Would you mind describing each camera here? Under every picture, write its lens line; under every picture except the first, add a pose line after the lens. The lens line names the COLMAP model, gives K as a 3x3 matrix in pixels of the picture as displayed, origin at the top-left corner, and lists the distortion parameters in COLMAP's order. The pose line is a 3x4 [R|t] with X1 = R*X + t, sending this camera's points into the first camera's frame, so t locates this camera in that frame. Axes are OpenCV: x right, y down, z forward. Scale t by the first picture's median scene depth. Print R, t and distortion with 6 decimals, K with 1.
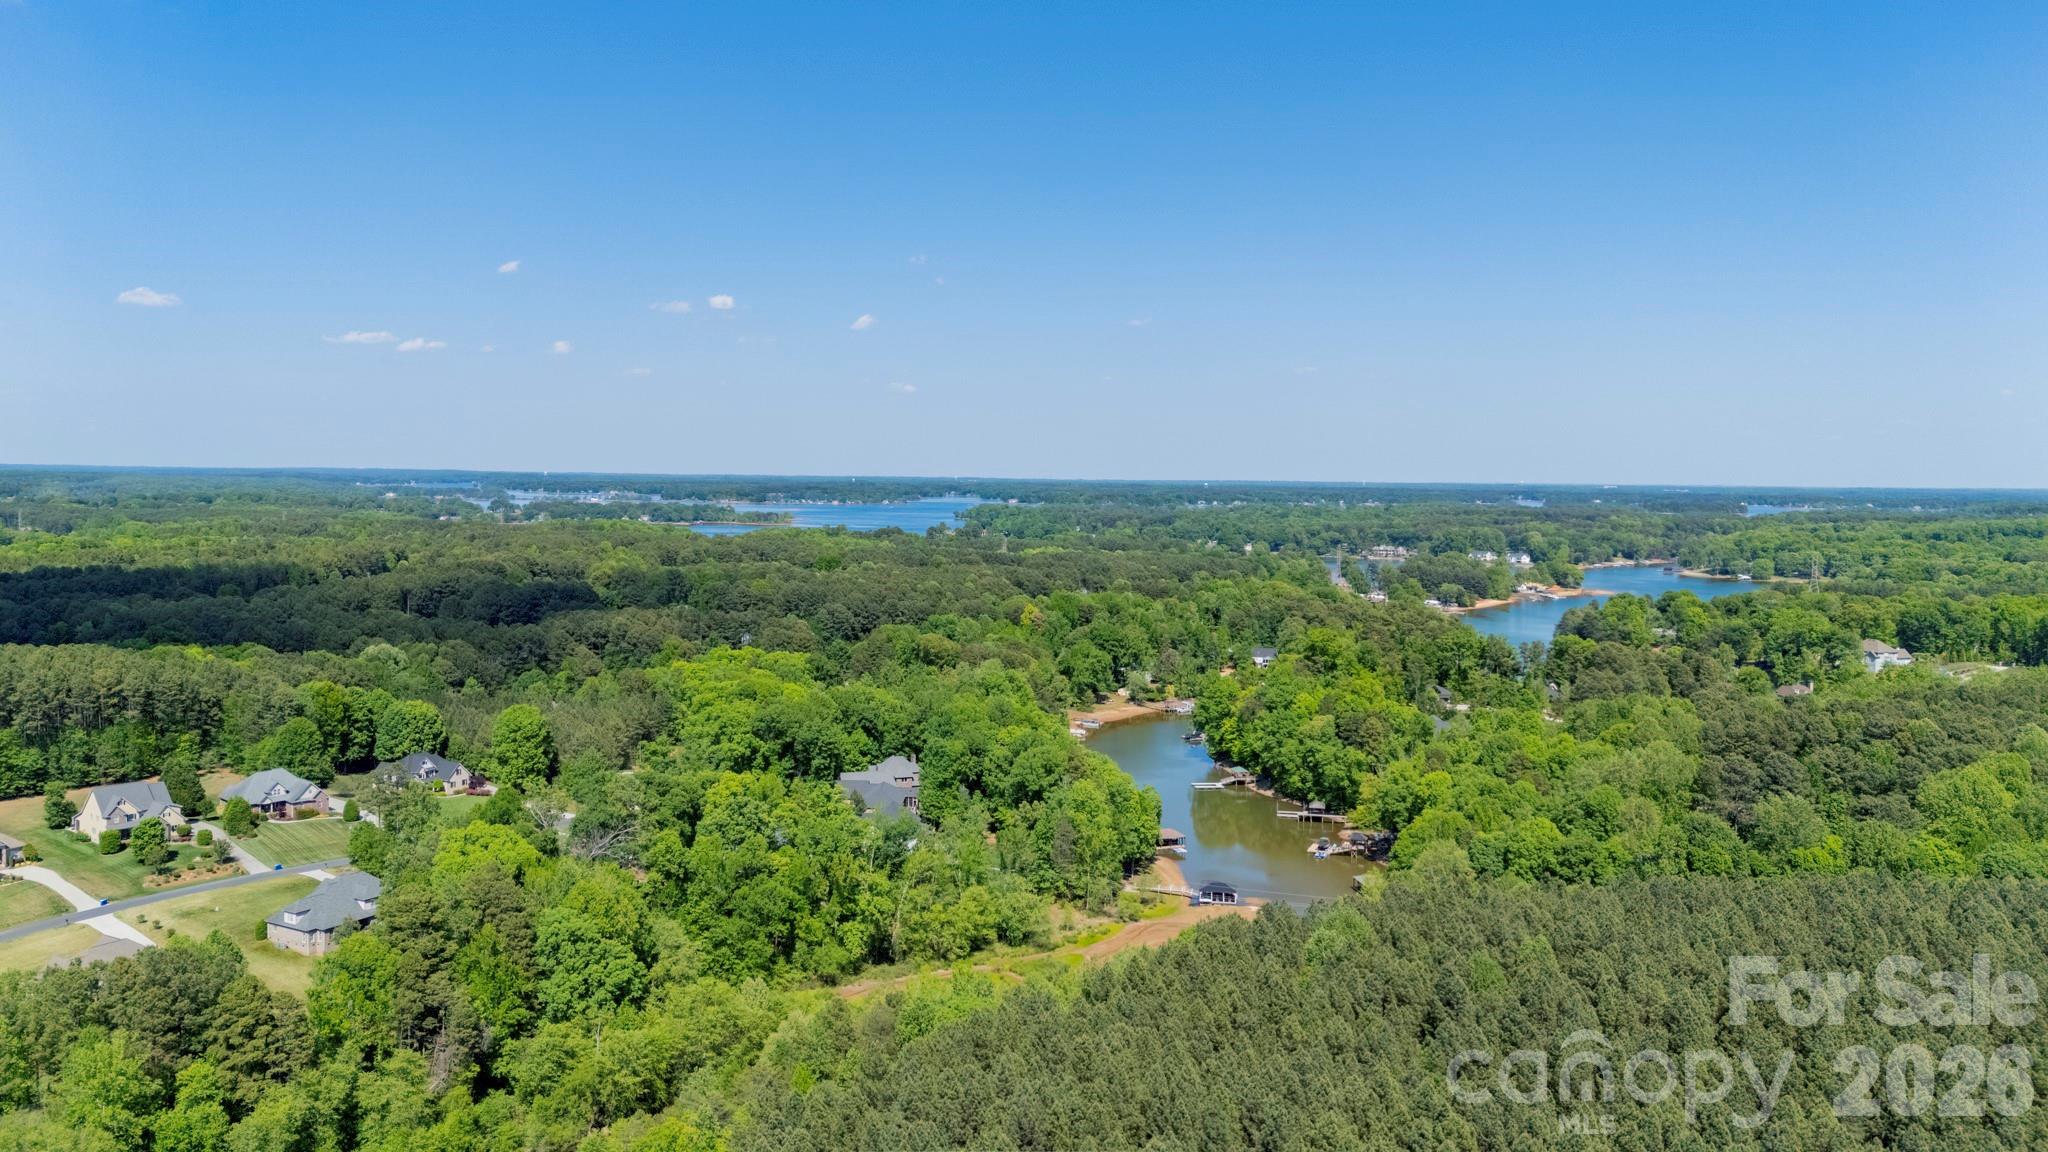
lens RADIAL K [[1488.0, 0, 1024.0], [0, 1488.0, 576.0], [0, 0, 1]] dist [0.094157, -0.076395]
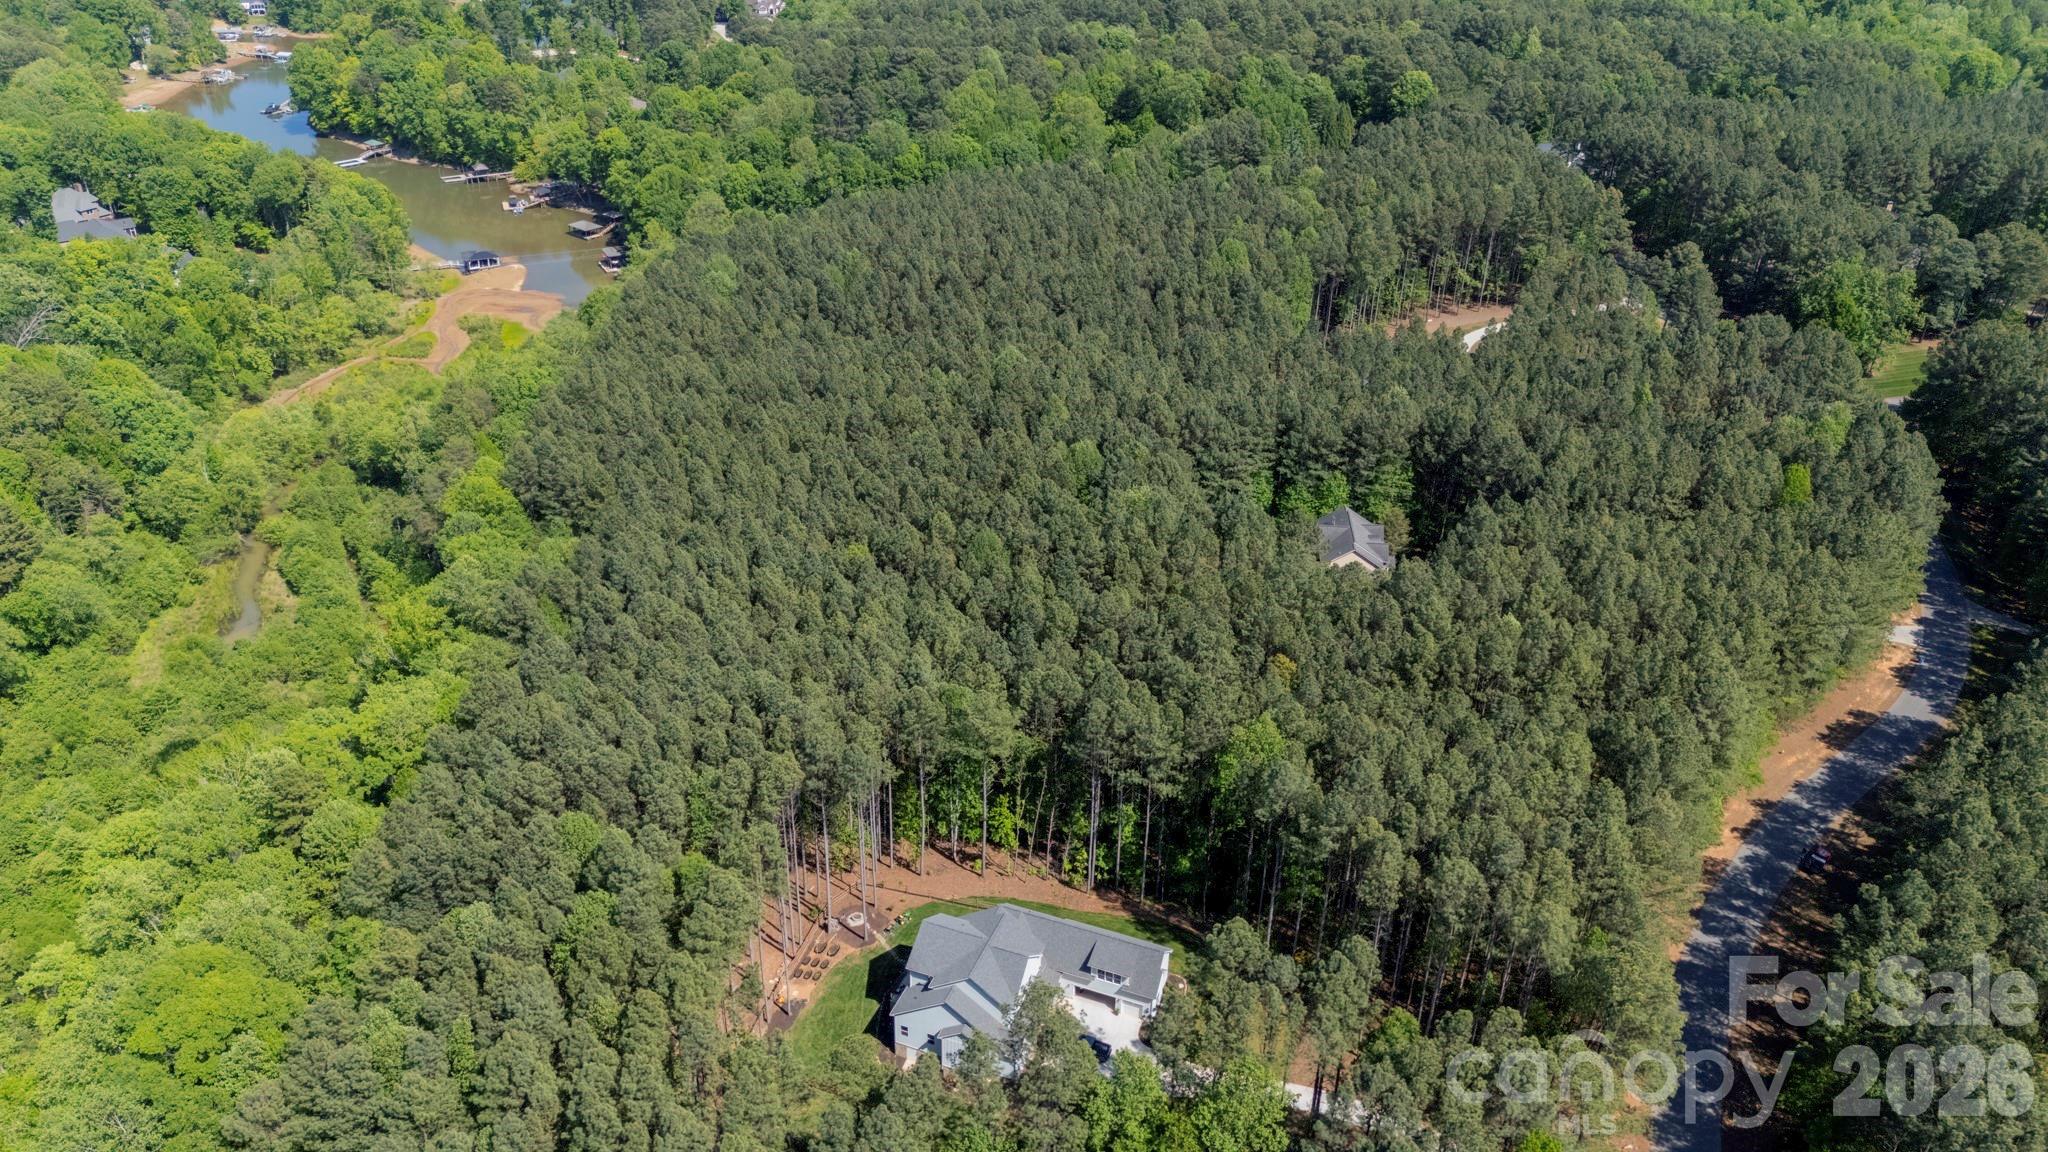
lens RADIAL K [[1488.0, 0, 1024.0], [0, 1488.0, 576.0], [0, 0, 1]] dist [0.094157, -0.076395]
pose [[0.738657, -0.331256, 0.587073, -0.416539], [0.031423, 0.886898, 0.460895, -0.135599], [-0.673348, -0.321996, 0.665522, -0.246645]]
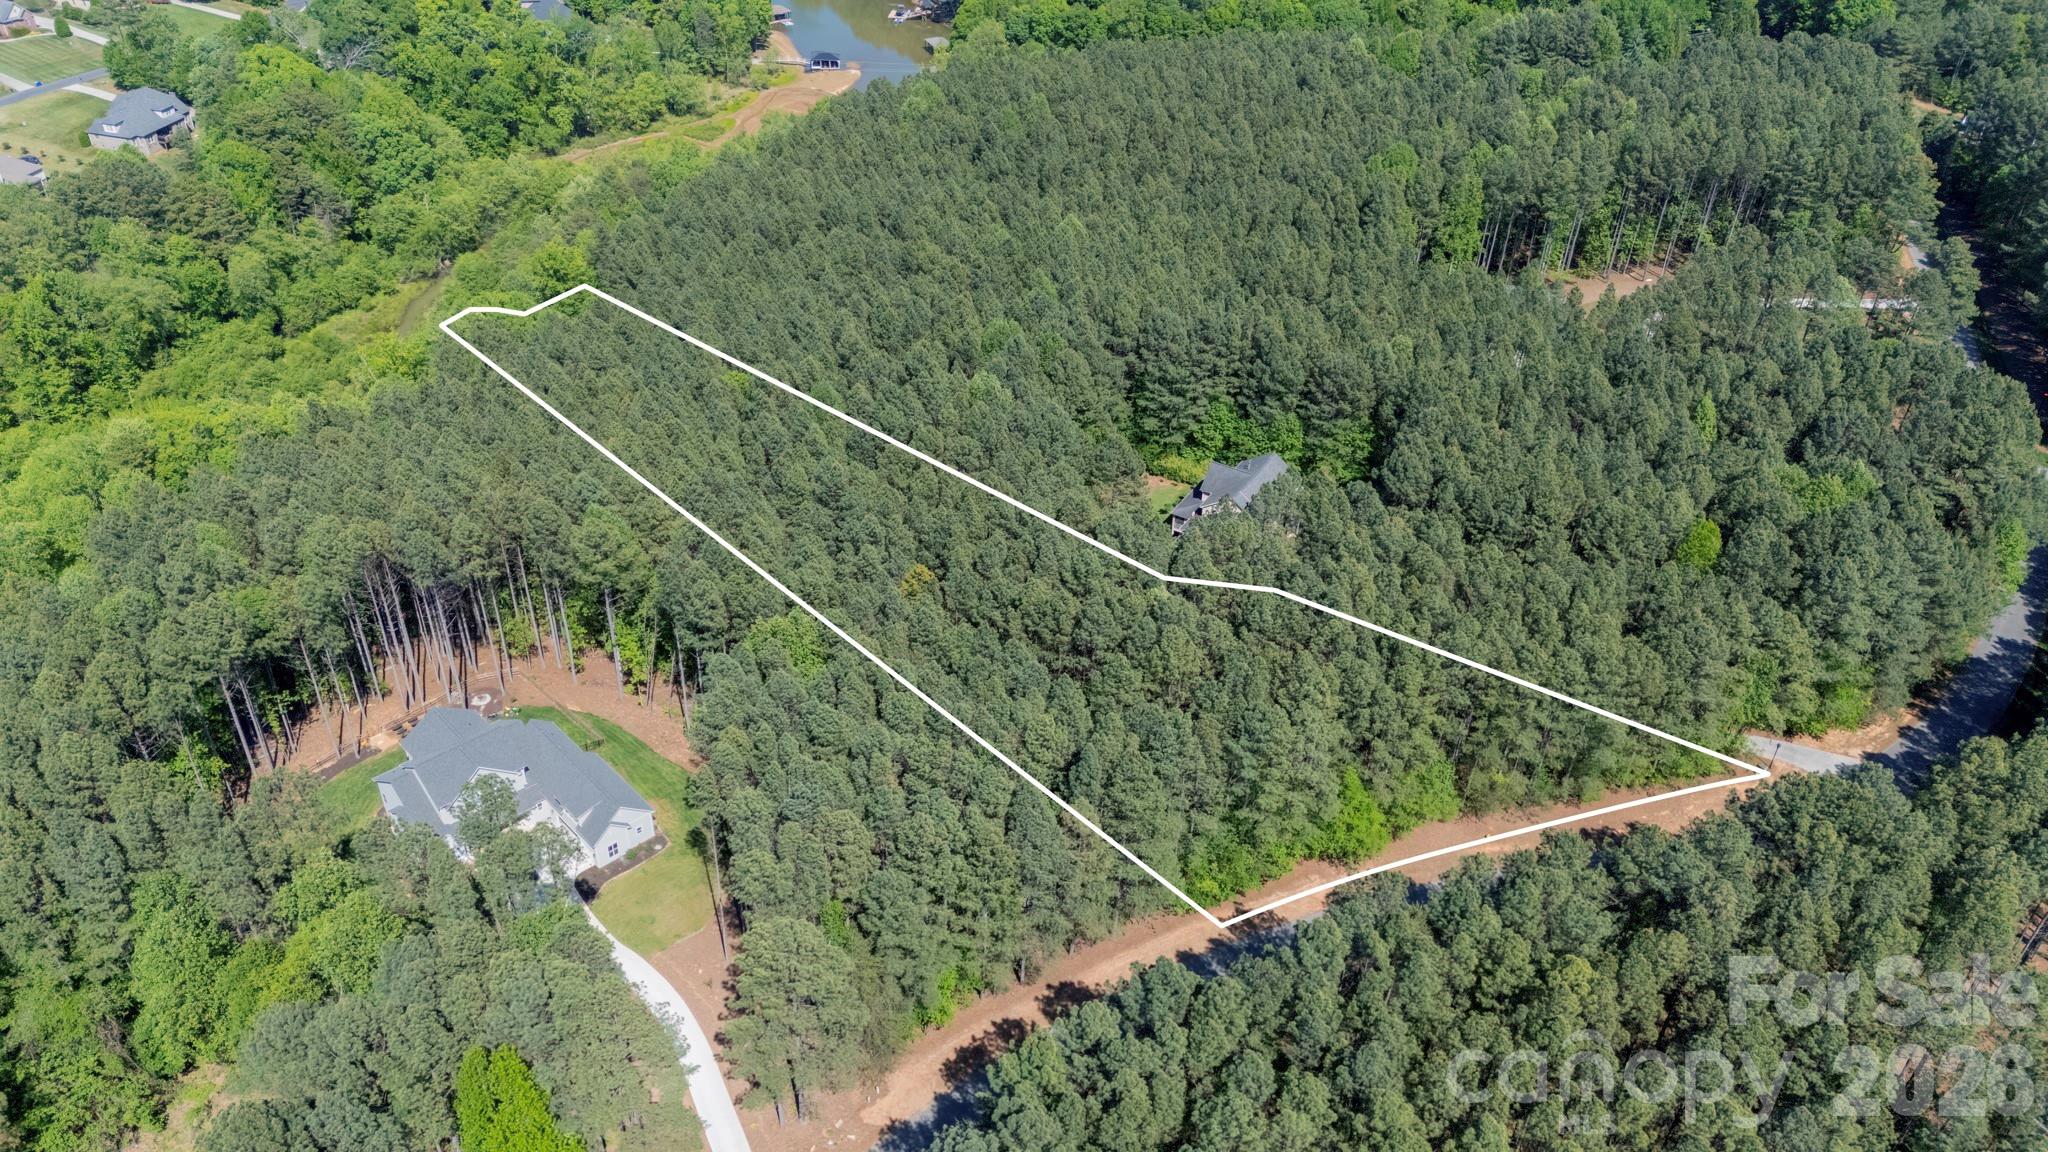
lens RADIAL K [[1488.0, 0, 1024.0], [0, 1488.0, 576.0], [0, 0, 1]] dist [0.094157, -0.076395]
pose [[0.959390, -0.149219, 0.239383, -0.099636], [-0.001860, 0.845262, 0.534348, -0.129094], [-0.282077, -0.513094, 0.810659, -0.401581]]
